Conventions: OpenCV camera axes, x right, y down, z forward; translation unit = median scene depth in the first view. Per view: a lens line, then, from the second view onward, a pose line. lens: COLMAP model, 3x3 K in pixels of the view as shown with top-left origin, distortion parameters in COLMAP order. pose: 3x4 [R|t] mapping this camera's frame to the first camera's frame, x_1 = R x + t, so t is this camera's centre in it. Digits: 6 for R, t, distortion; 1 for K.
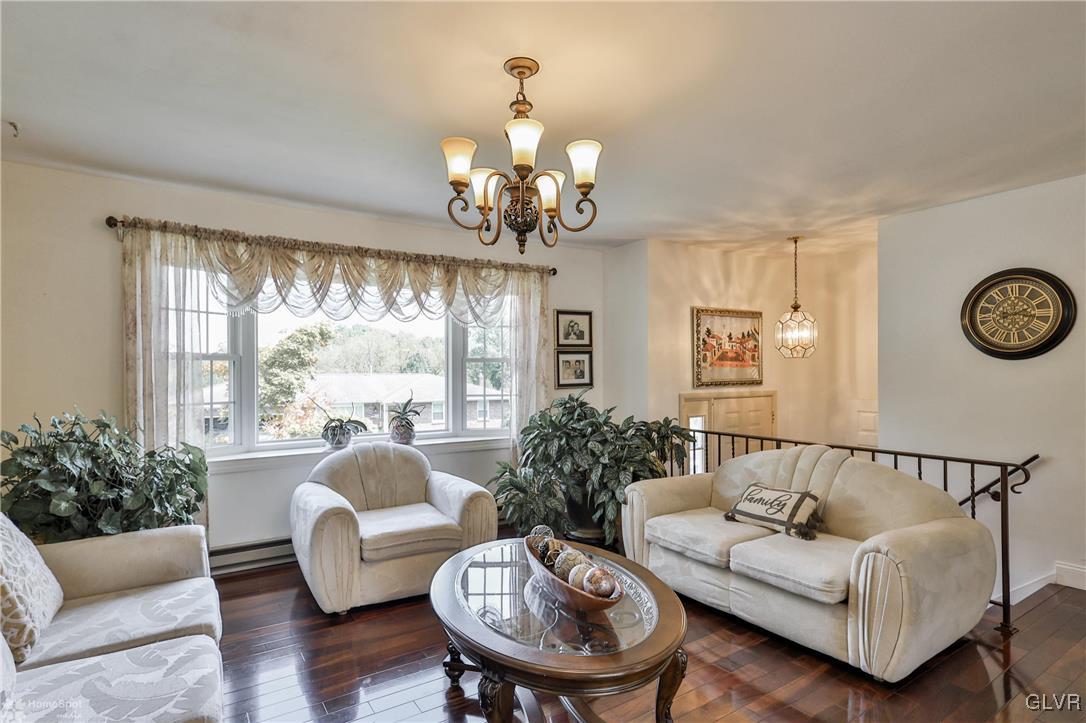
lens RADIAL K [[554.8, 0, 539.6], [0, 554.8, 370.3], [0, 0, 1]] dist [0.002719, 0.001422]
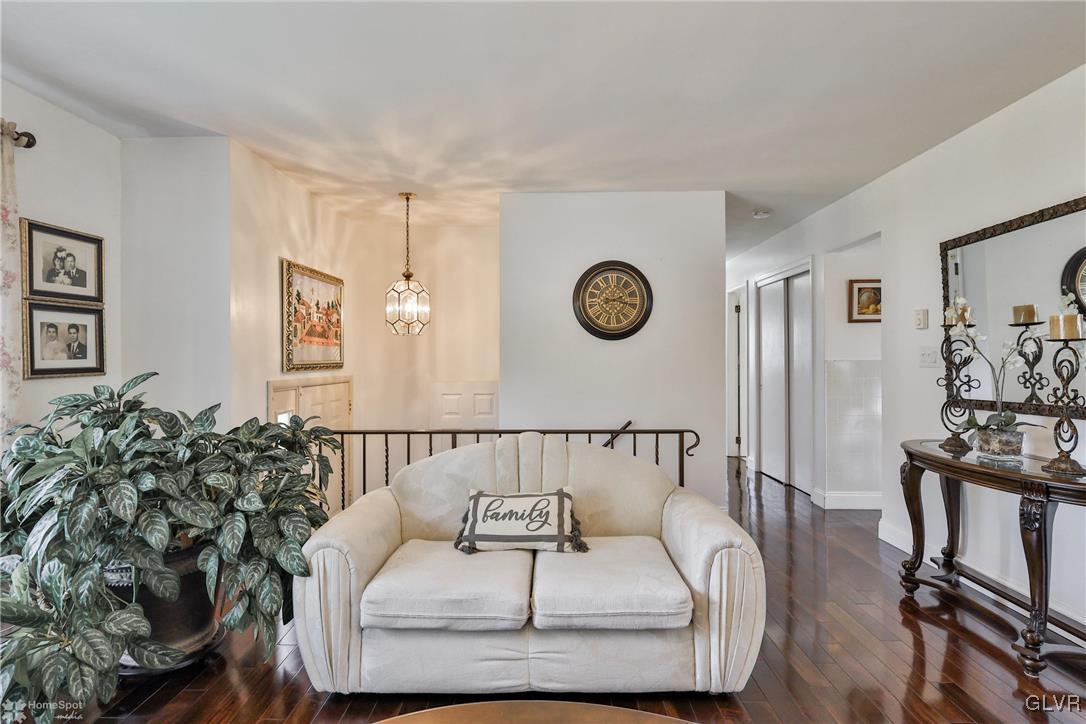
lens RADIAL K [[545.1, 0, 536.0], [0, 545.1, 361.4], [0, 0, 1]] dist [-0.001579, 0.000057]
pose [[0.563855, 0.000770, 0.825874, -0.137420], [-0.000936, 1.000000, -0.000292, 0.021058], [-0.825873, -0.000608, 0.563855, 0.409583]]
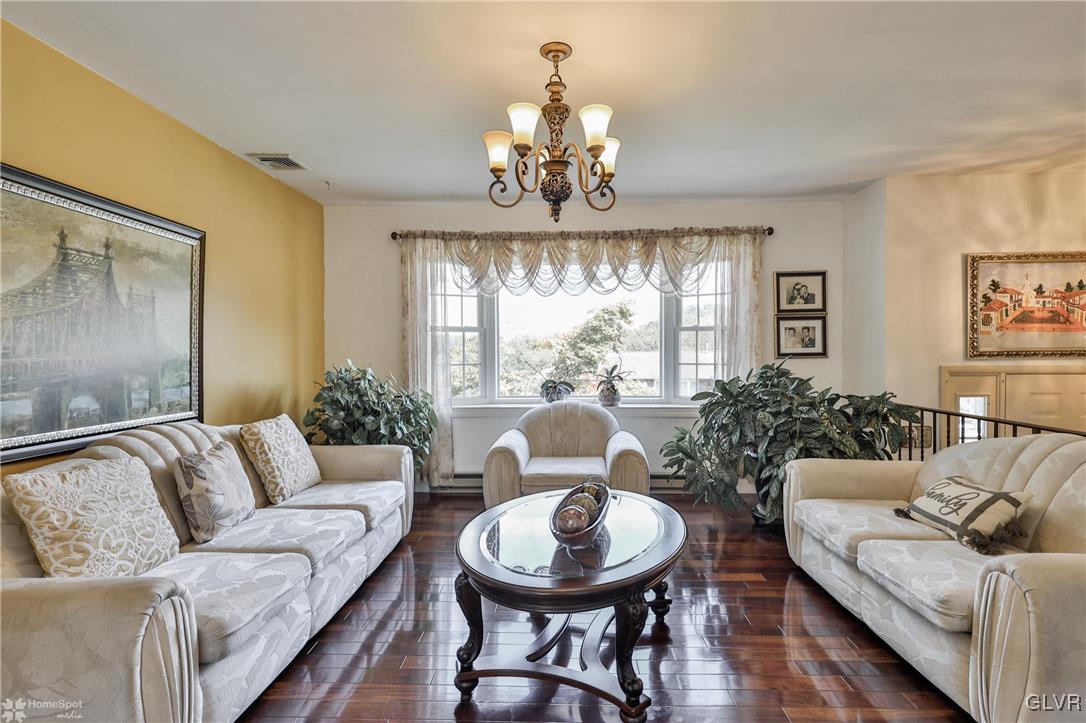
lens RADIAL K [[543.2, 0, 547.9], [0, 543.2, 359.1], [0, 0, 1]] dist [0.000771, -0.000022]
pose [[0.820701, 0.009911, -0.571272, 0.278199], [0.001102, 0.999820, 0.018928, 0.020331], [0.571357, -0.016164, 0.820542, 0.049618]]
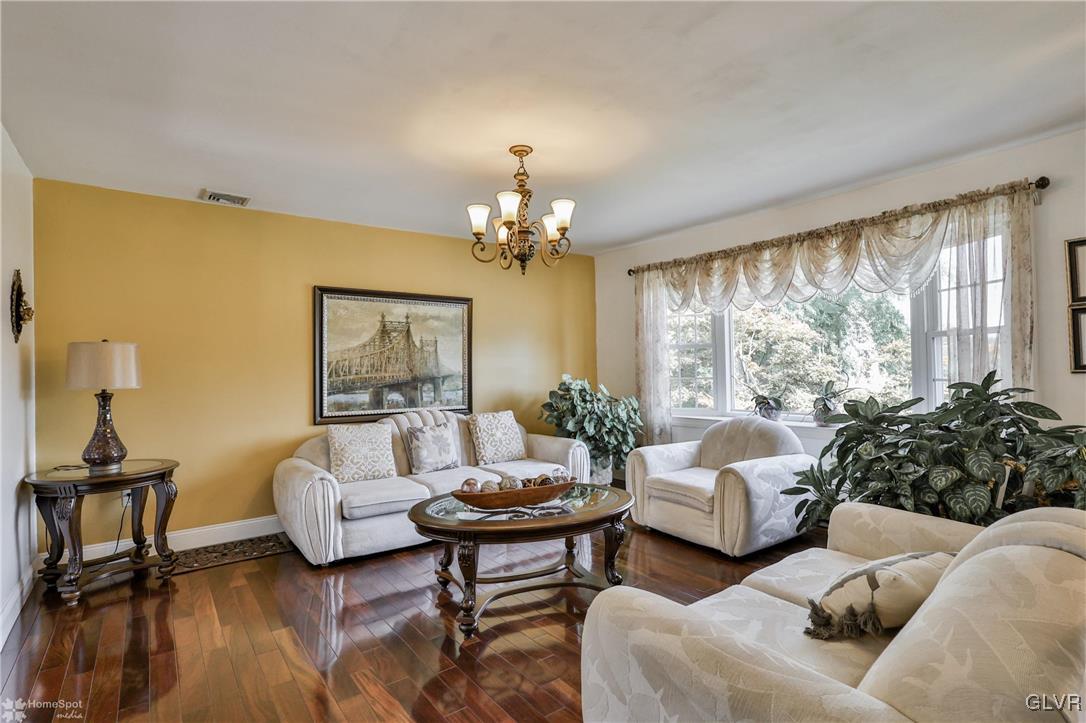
lens RADIAL K [[533.0, 0, 539.5], [0, 533.0, 359.9], [0, 0, 1]] dist [0.001171, 0.000321]
pose [[0.055755, -0.011474, -0.998379, 0.679485], [0.020229, 0.999742, -0.010360, 0.016496], [0.998240, -0.019619, 0.055972, 0.466218]]
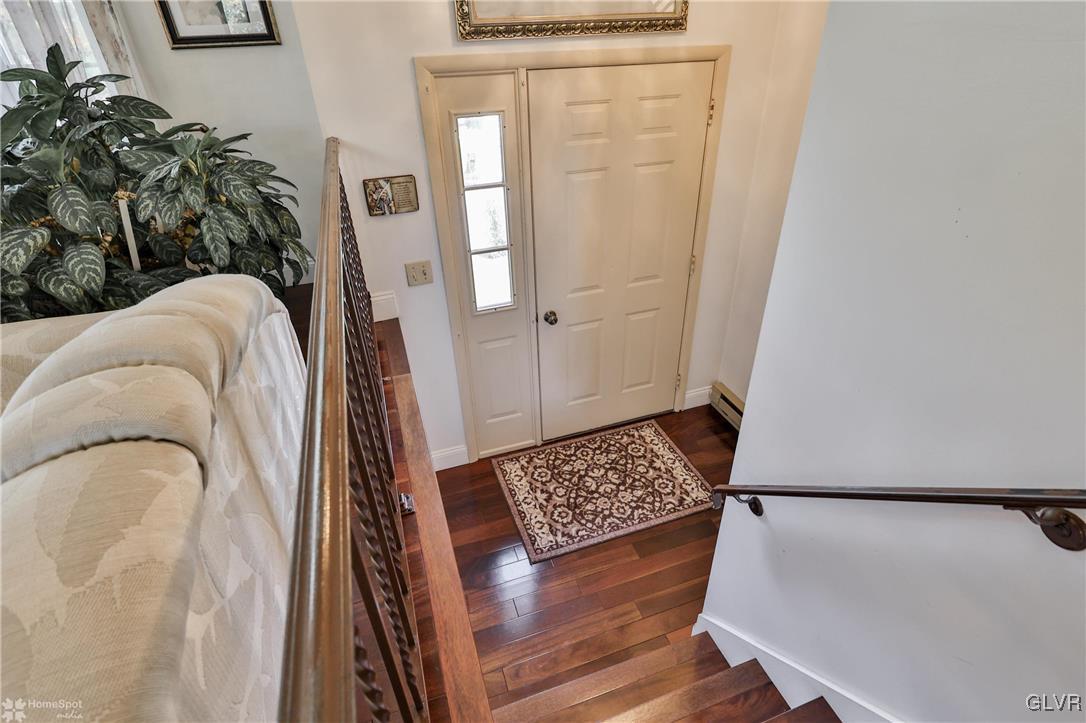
lens RADIAL K [[534.5, 0, 548.3], [0, 534.5, 353.5], [0, 0, 1]] dist [0.002797, 0.000751]
pose [[0.970394, 0.105496, -0.217268, 0.550913], [0.022526, 0.856111, 0.516300, 0.031998], [0.240473, -0.505909, 0.828389, 0.674429]]
